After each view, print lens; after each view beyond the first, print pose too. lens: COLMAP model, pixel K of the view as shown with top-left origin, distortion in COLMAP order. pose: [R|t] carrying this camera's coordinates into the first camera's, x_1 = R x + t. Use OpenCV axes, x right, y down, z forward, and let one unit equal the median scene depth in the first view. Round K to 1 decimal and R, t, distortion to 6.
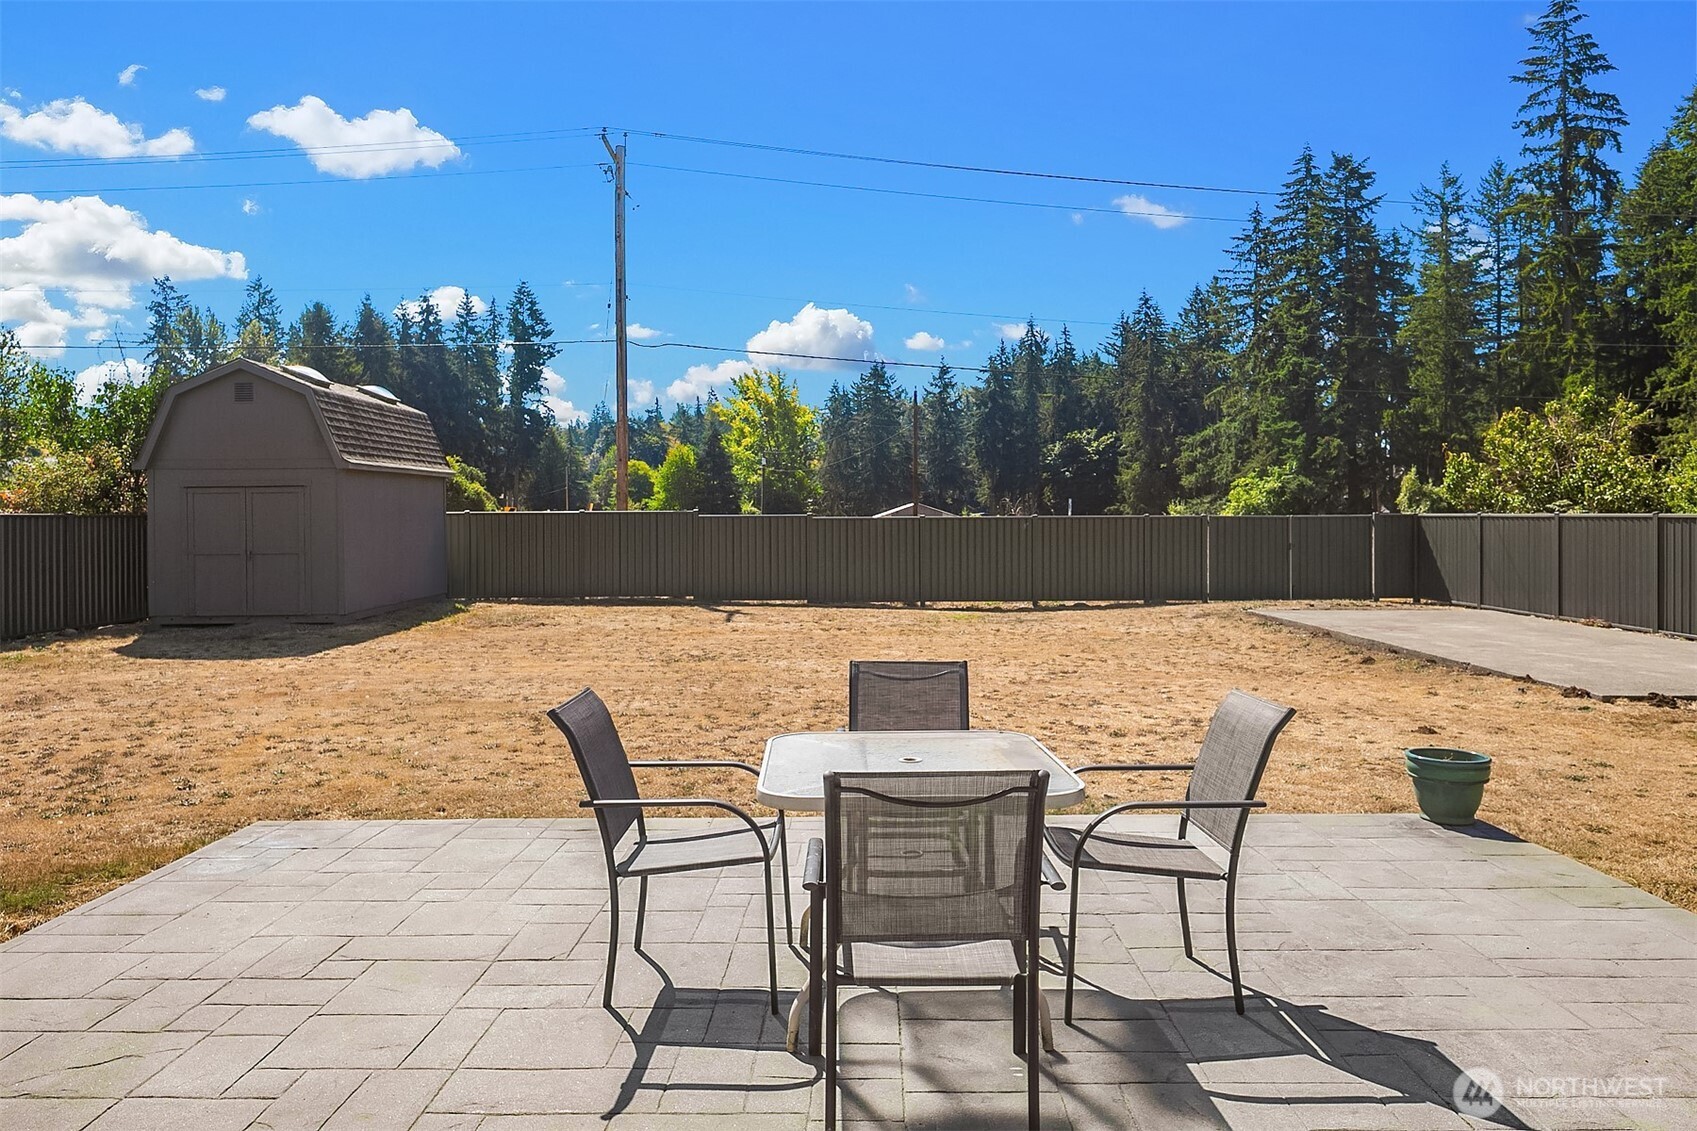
lens RADIAL K [[1150.7, 0, 845.7], [0, 1150.7, 511.4], [0, 0, 1]] dist [-0.001045, 0.001132]
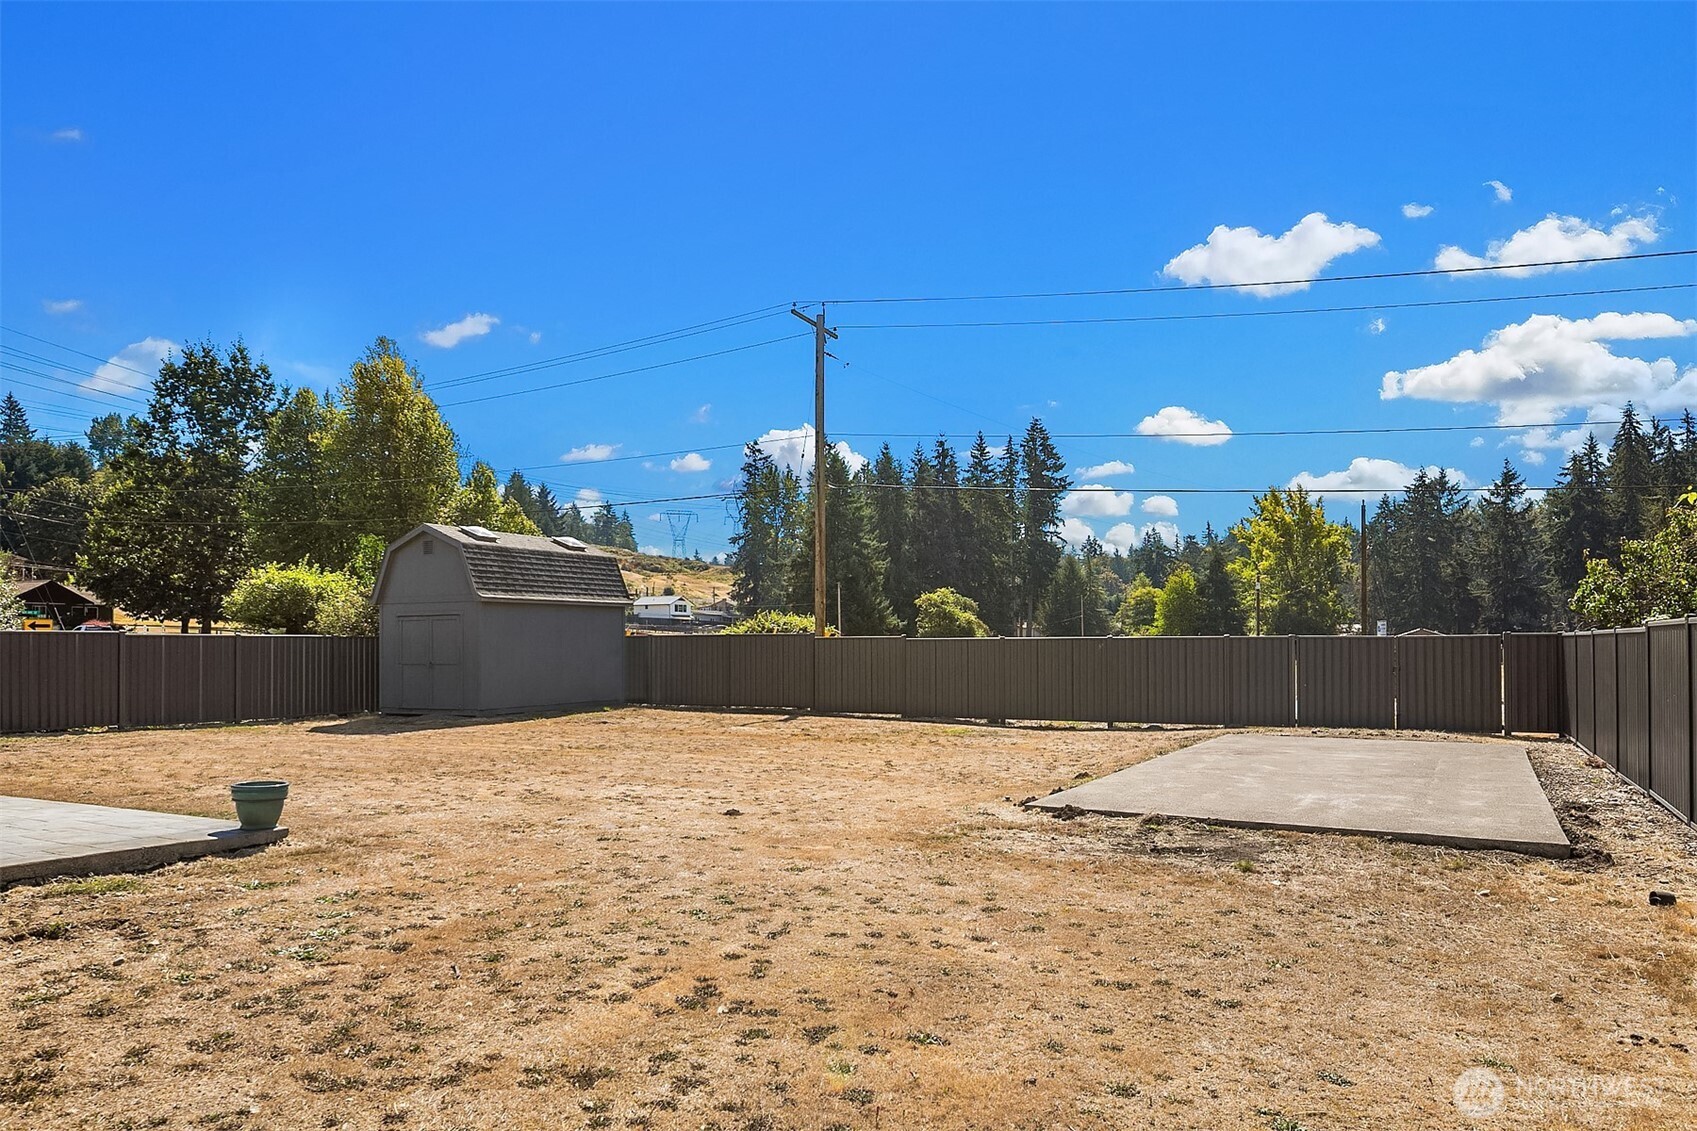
lens RADIAL K [[1146.0, 0, 851.0], [0, 1146.0, 640.1], [0, 0, 1]] dist [-0.005632, -0.000480]
pose [[0.884500, -0.001059, -0.466539, 0.089076], [0.001214, 0.999999, 0.000032, 0.001289], [0.466539, -0.000595, 0.884501, 0.002903]]
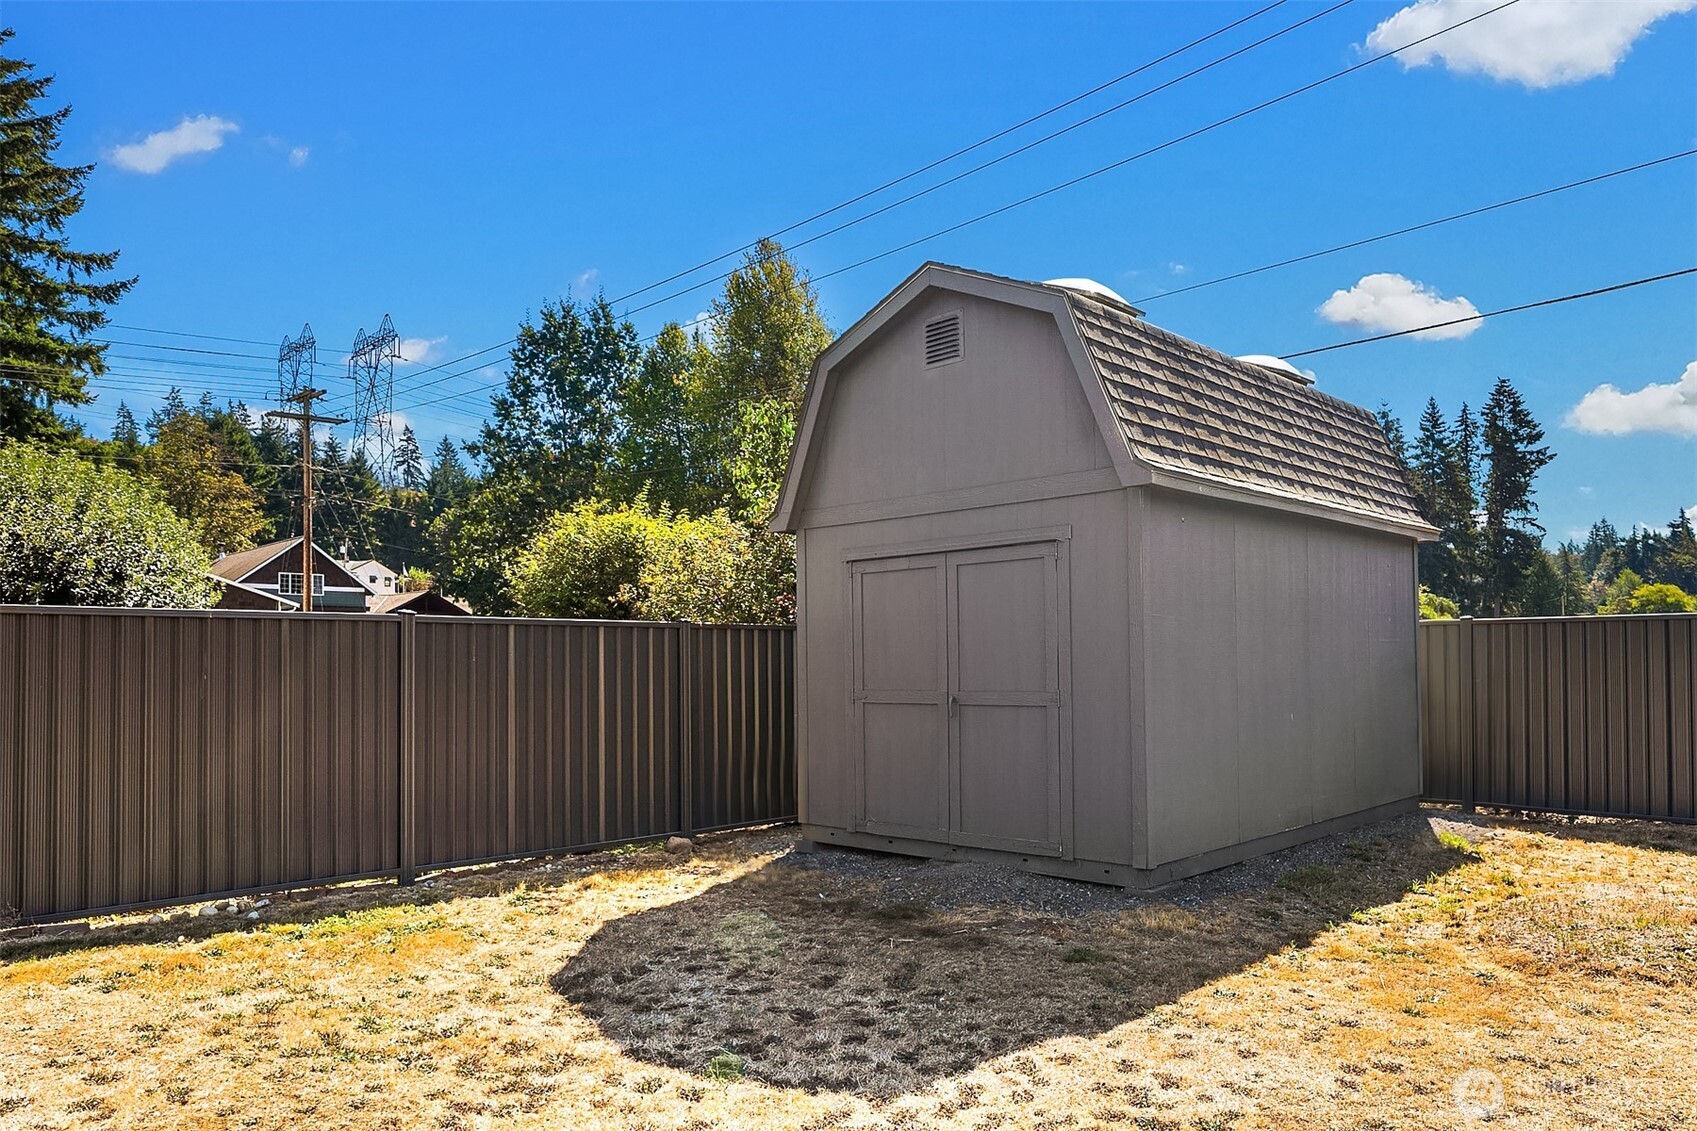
lens RADIAL K [[1146.0, 0, 851.0], [0, 1146.0, 640.1], [0, 0, 1]] dist [-0.005632, -0.000480]
pose [[0.704797, -0.012698, -0.709295, -0.036660], [0.004265, 0.999898, -0.013662, 0.002871], [0.709396, 0.006604, 0.704779, 0.103539]]
